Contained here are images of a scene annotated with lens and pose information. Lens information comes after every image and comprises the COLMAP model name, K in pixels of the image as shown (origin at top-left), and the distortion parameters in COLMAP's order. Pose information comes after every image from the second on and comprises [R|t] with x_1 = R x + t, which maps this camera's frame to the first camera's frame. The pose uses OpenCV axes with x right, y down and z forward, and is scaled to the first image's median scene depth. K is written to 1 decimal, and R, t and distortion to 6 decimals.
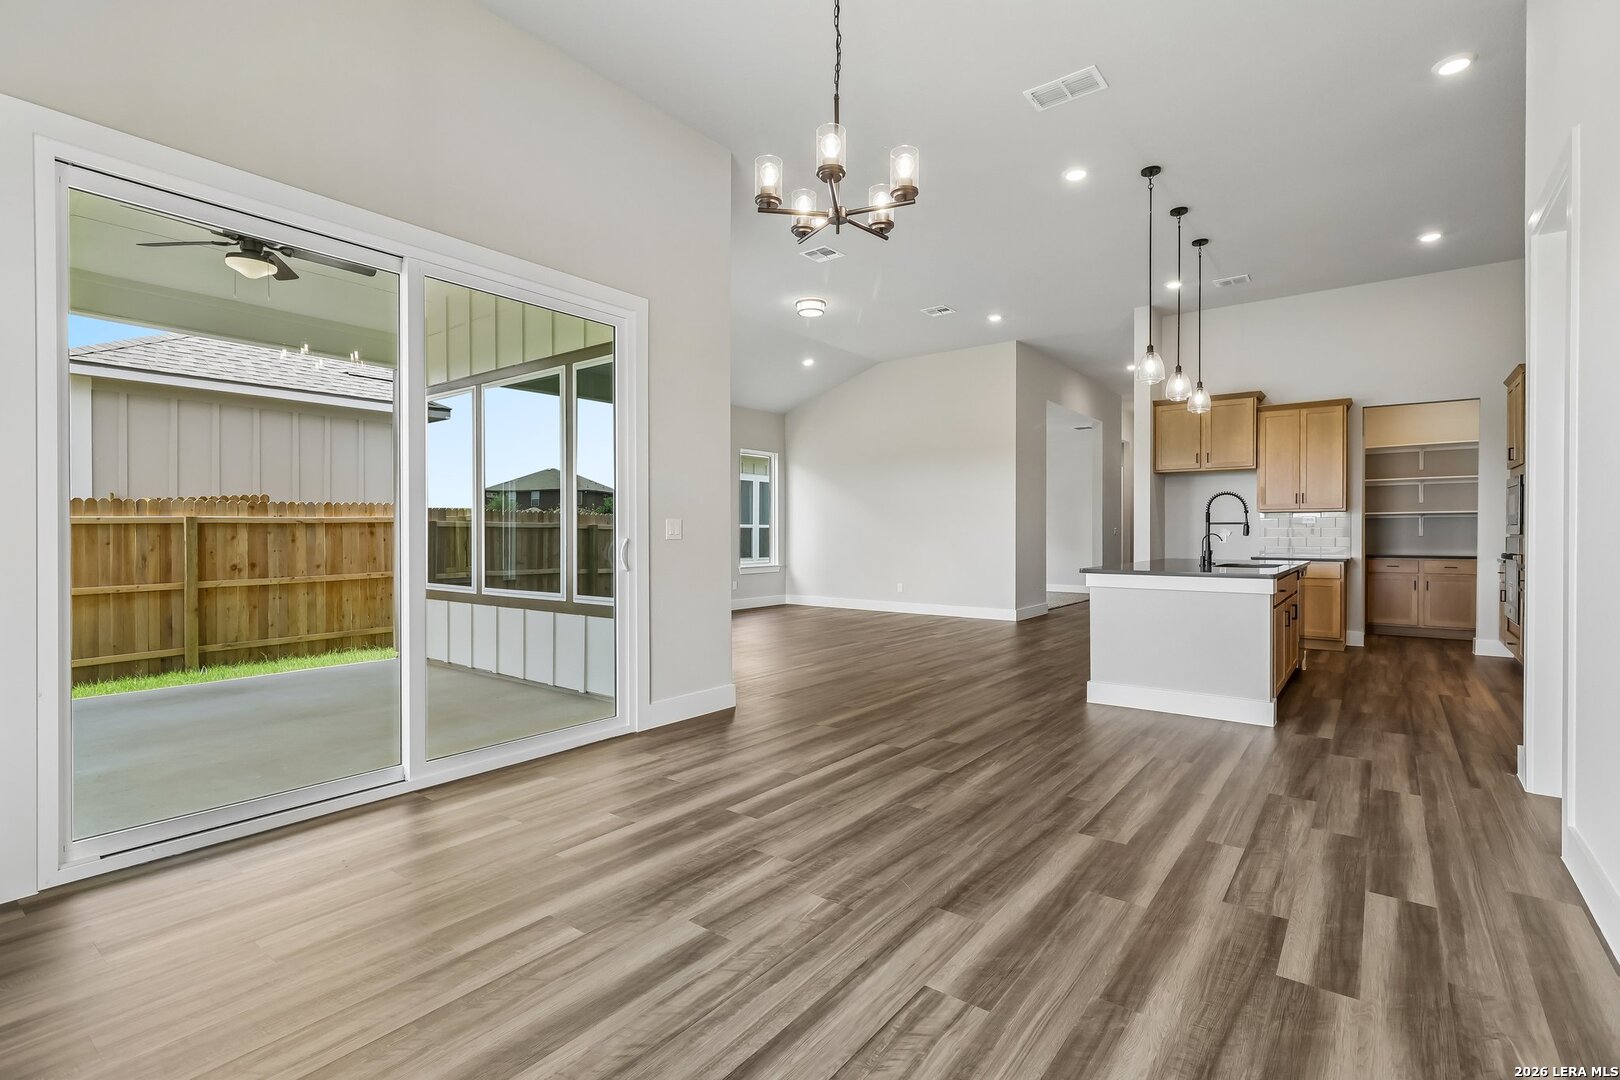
lens RADIAL K [[750.2, 0, 803.5], [0, 750.2, 538.9], [0, 0, 1]] dist [-0.001789, -0.001649]
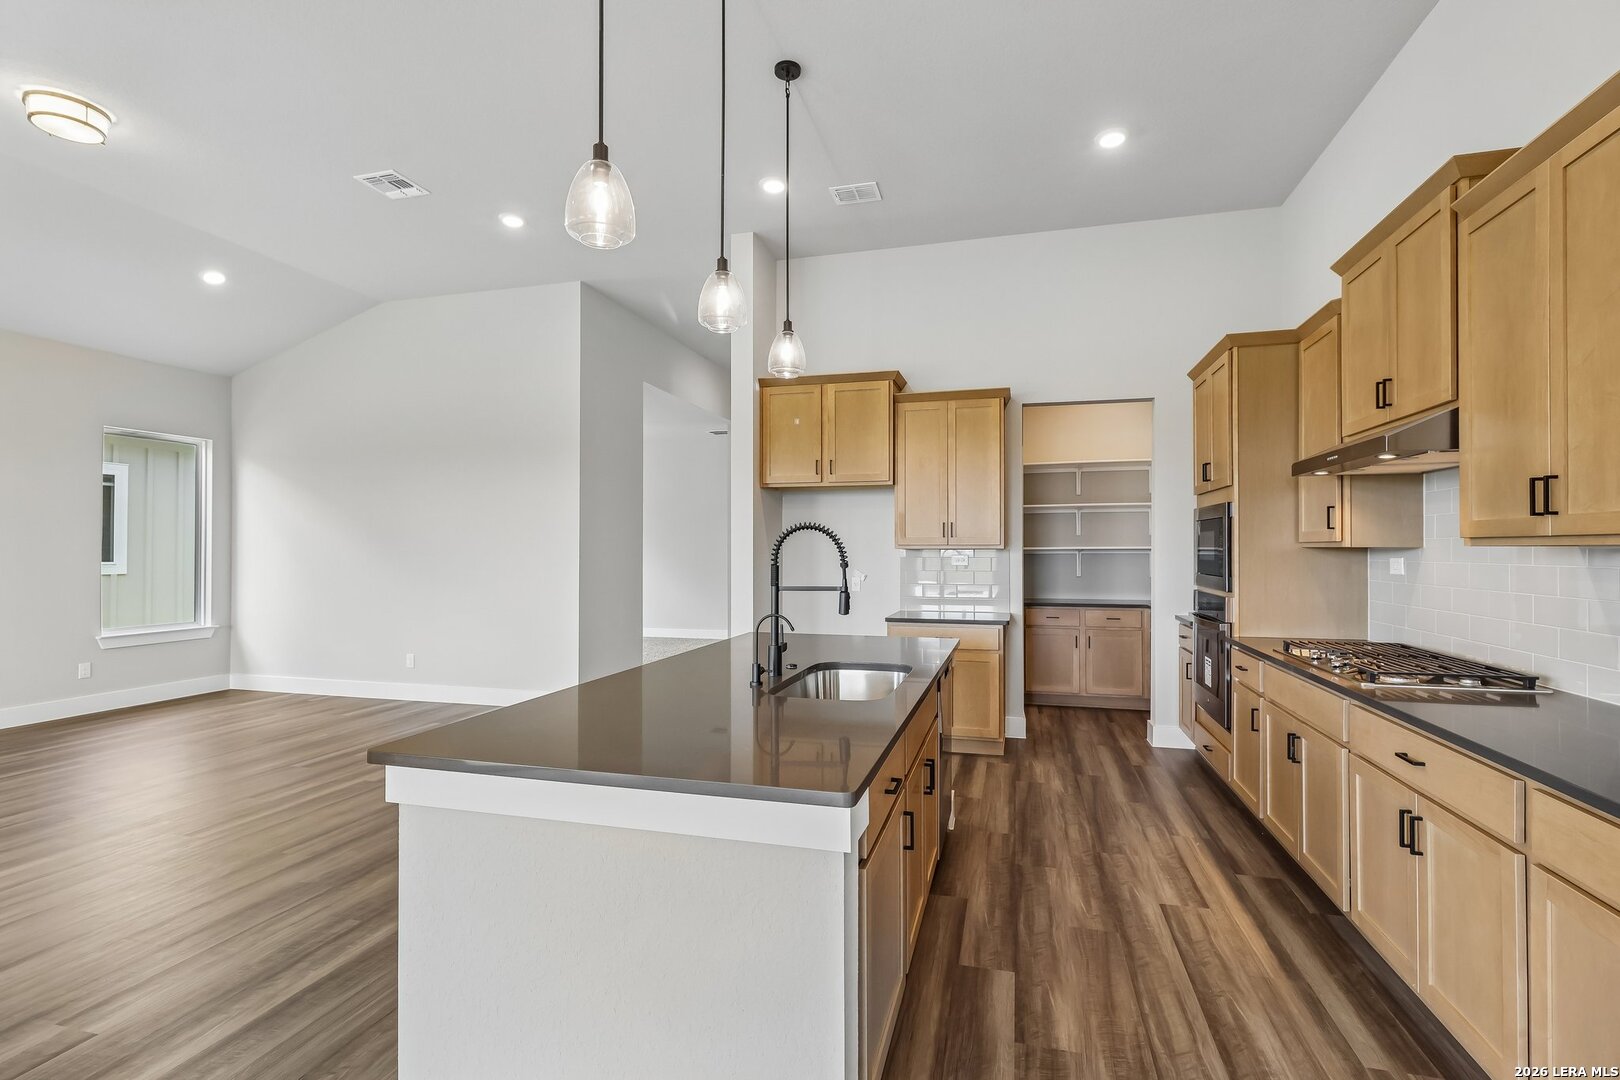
lens RADIAL K [[750.2, 0, 814.6], [0, 750.2, 542.6], [0, 0, 1]] dist [-0.001789, -0.001649]
pose [[0.922881, 0.003713, 0.385067, 0.274477], [0.003024, 0.999853, -0.016890, -0.030305], [-0.385073, 0.016752, 0.922734, 0.397889]]
